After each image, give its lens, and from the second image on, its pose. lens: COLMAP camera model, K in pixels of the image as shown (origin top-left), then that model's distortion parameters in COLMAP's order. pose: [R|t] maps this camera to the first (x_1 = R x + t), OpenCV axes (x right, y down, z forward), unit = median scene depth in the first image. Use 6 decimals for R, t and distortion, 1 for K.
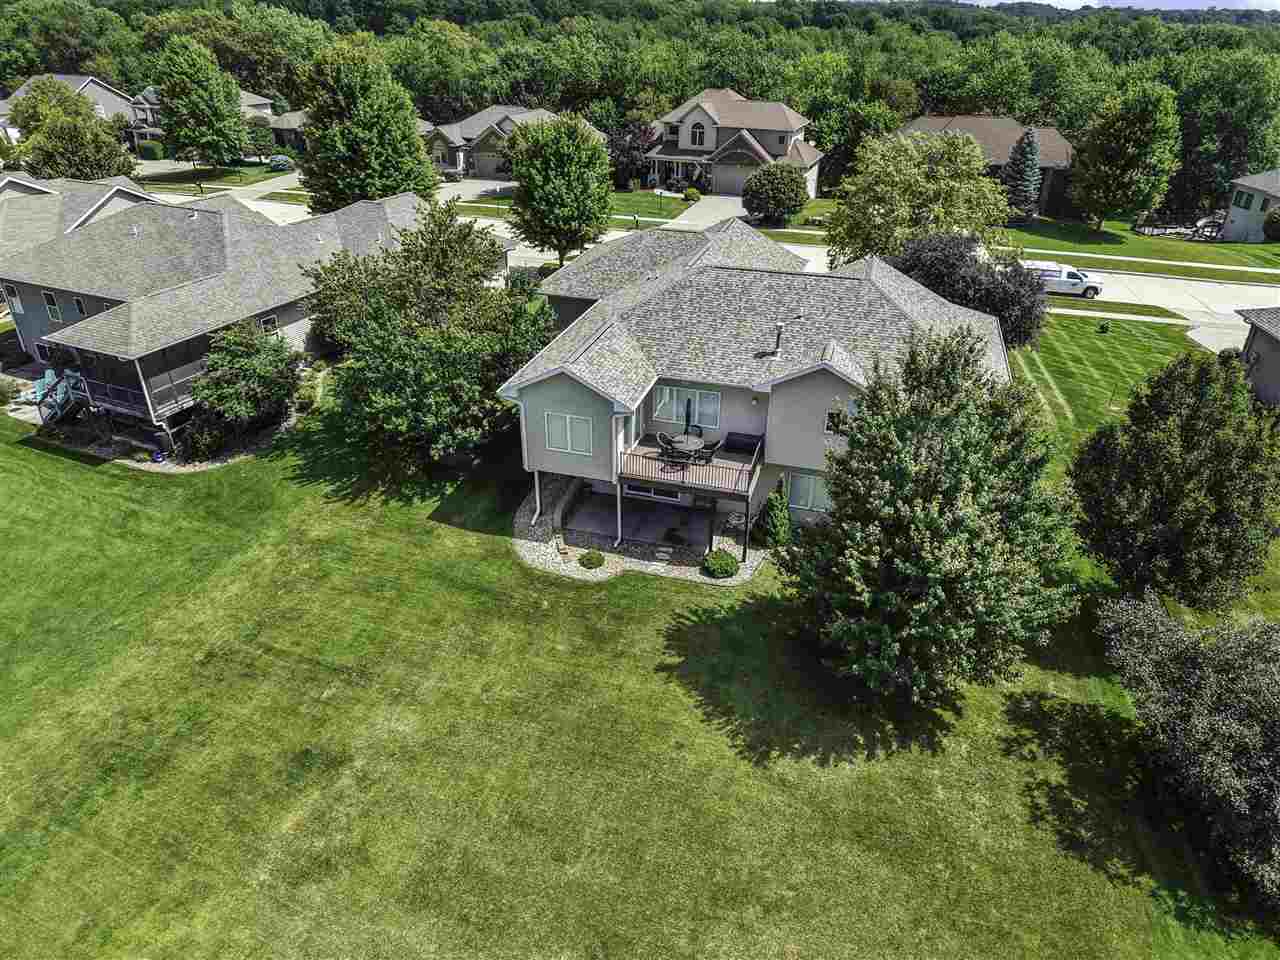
lens RADIAL K [[854.4, 0, 640.0], [0, 854.4, 480.0], [0, 0, 1]] dist [0.031555, -0.027797]
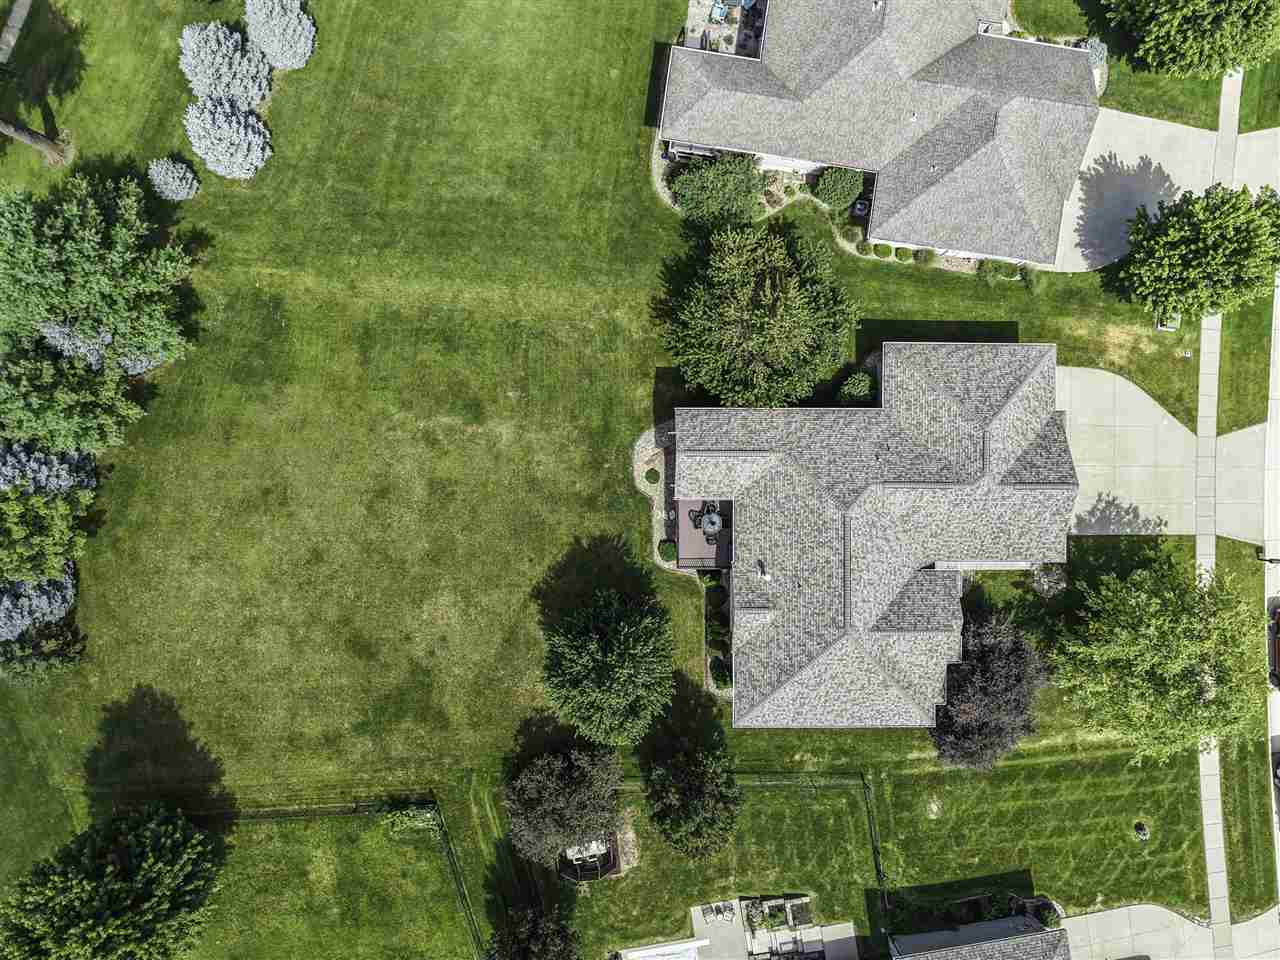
lens RADIAL K [[856.1, 0, 642.7], [0, 856.1, 478.8], [0, 0, 1]] dist [0.077565, -0.110960]
pose [[0.279703, 0.960086, -0.000800, -0.054178], [-0.486271, 0.142384, 0.862129, -1.285610], [0.827833, -0.240751, 0.506687, 0.114512]]
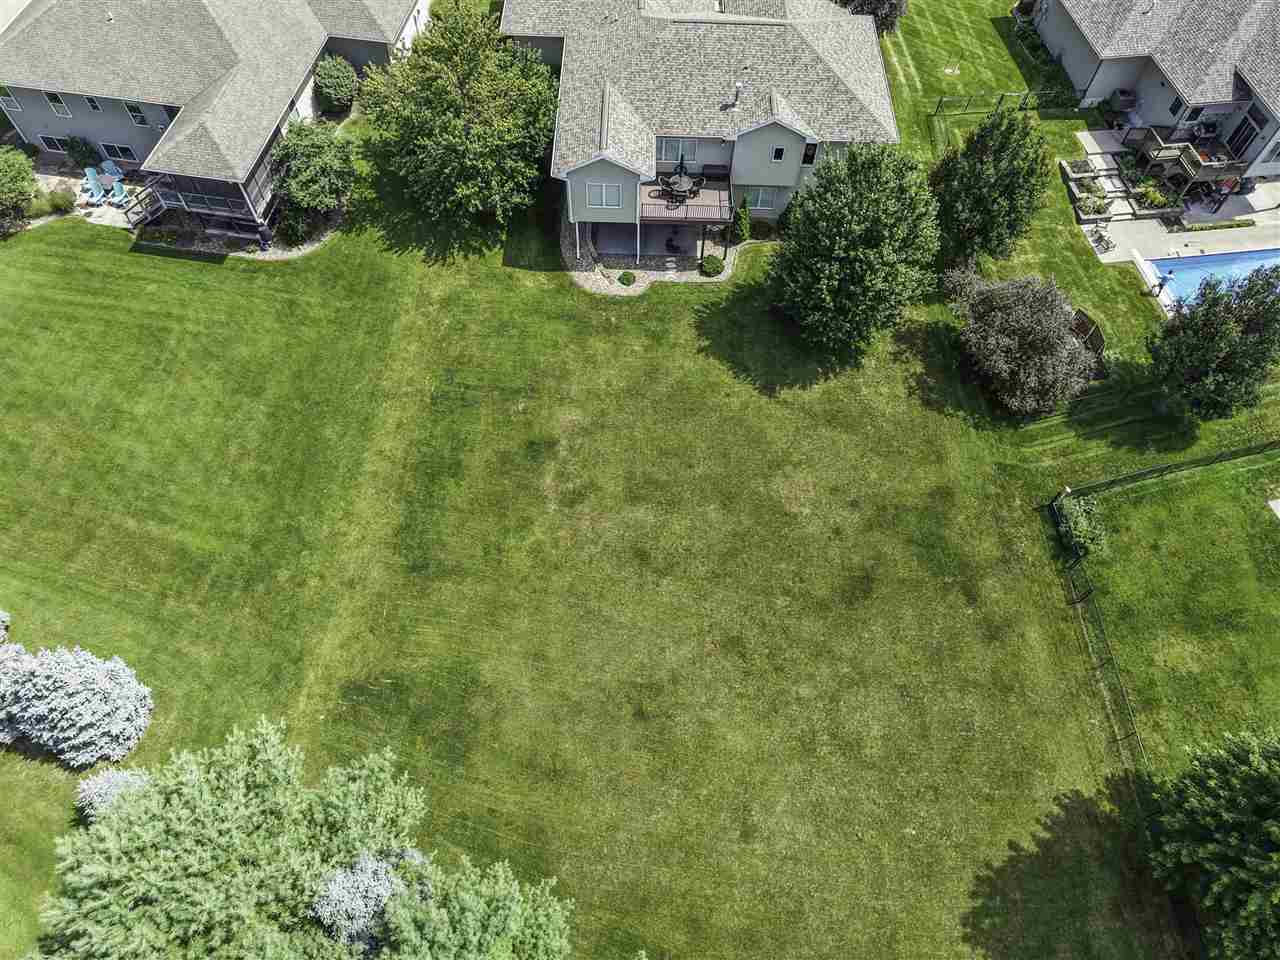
lens RADIAL K [[856.1, 0, 642.7], [0, 856.1, 478.8], [0, 0, 1]] dist [0.077565, -0.110960]
pose [[0.962675, -0.222838, 0.153622, -0.320839], [0.116650, 0.853756, 0.507439, -0.344479], [-0.244232, -0.470579, 0.847883, -0.415066]]
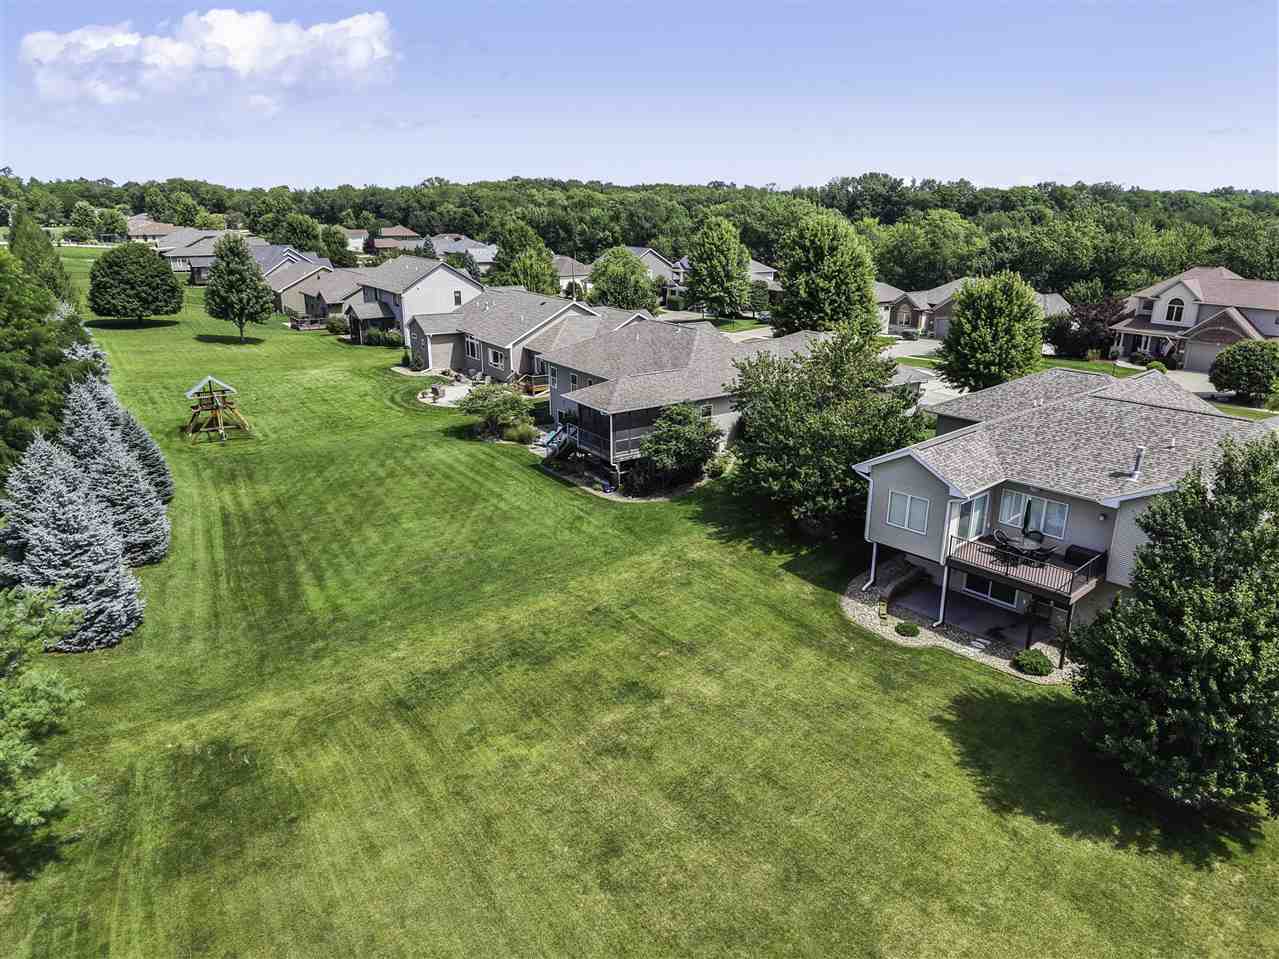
lens RADIAL K [[855.4, 0, 642.1], [0, 855.4, 478.3], [0, 0, 1]] dist [0.077565, -0.110960]
pose [[0.856585, 0.154710, -0.492267, 0.158076], [-0.247994, 0.960025, -0.129812, 0.128431], [0.452506, 0.233274, 0.860710, -0.147448]]
